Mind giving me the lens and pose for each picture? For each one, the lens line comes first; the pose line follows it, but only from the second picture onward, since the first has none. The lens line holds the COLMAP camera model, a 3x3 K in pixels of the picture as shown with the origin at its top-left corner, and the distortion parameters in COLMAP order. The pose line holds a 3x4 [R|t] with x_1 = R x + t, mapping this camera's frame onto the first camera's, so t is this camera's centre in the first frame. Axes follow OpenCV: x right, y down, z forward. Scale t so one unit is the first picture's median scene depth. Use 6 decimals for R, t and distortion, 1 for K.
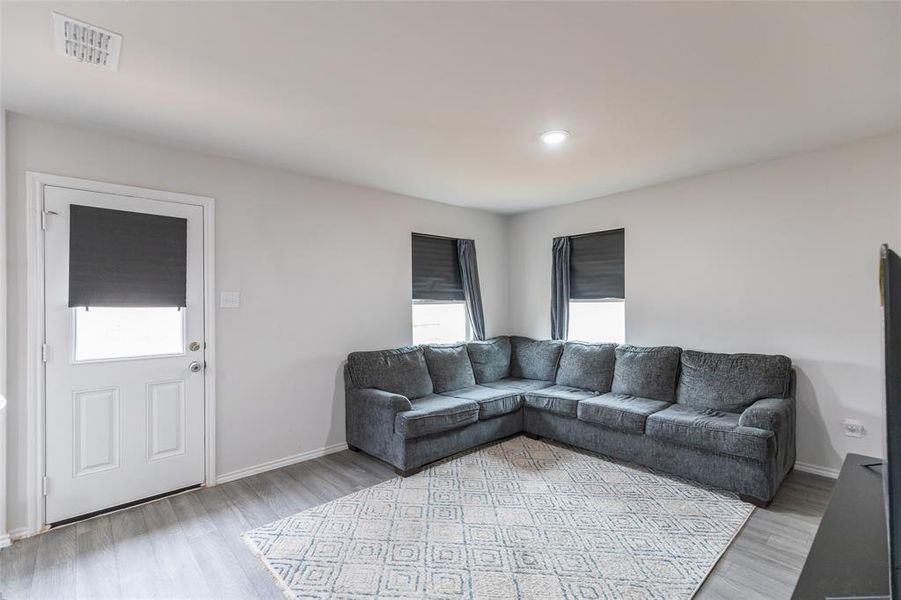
lens RADIAL K [[411.9, 0, 462.5], [0, 411.9, 301.6], [0, 0, 1]] dist [0.003638, -0.000166]
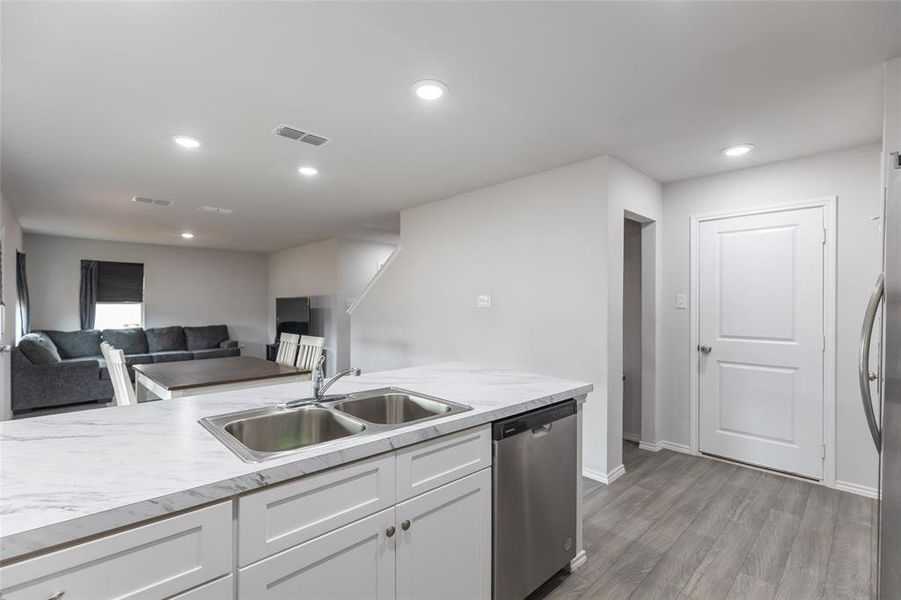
lens RADIAL K [[415.0, 0, 444.8], [0, 415.0, 302.5], [0, 0, 1]] dist [-0.000157, -0.000338]
pose [[0.016165, 0.010102, 0.999818, -1.570106], [0.000401, 0.999949, -0.010110, 0.013331], [-0.999869, 0.000564, 0.016160, -0.384544]]
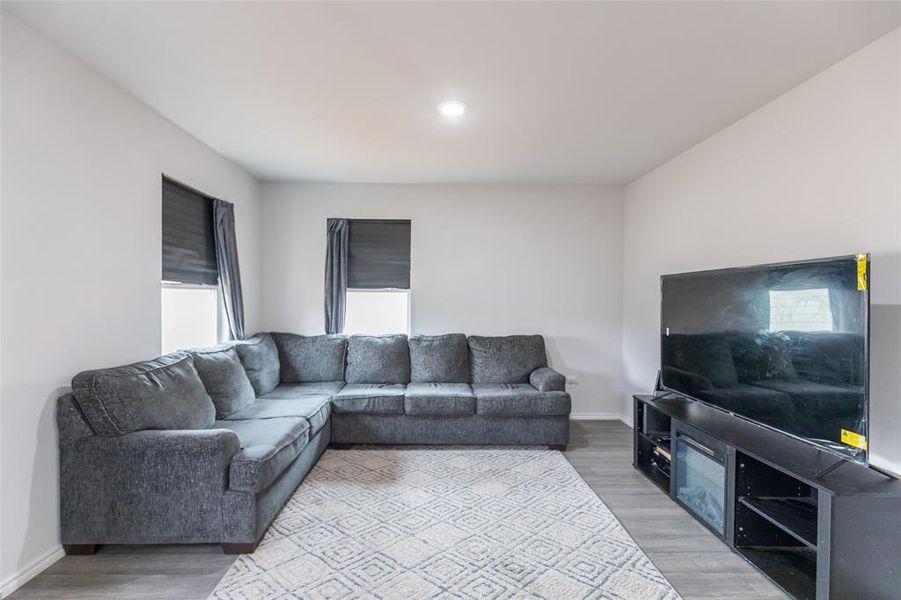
lens RADIAL K [[415.0, 0, 444.8], [0, 415.0, 302.5], [0, 0, 1]] dist [-0.000157, -0.000338]
pose [[0.668119, 0.007391, 0.744018, -0.349250], [-0.016740, 0.999847, 0.005100, 0.021238], [-0.743866, -0.015862, 0.668140, 0.285520]]
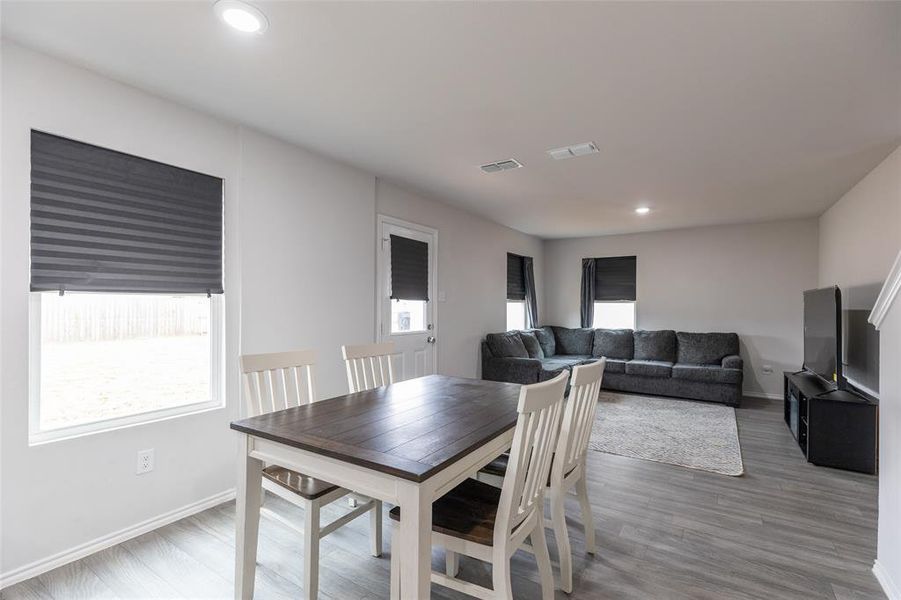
lens RADIAL K [[411.9, 0, 462.5], [0, 411.9, 301.6], [0, 0, 1]] dist [0.003638, -0.000166]
pose [[0.967440, 0.017161, 0.252518, -0.721240], [-0.016150, 0.999851, -0.006077, 0.018571], [-0.252584, 0.001801, 0.967573, -0.394225]]
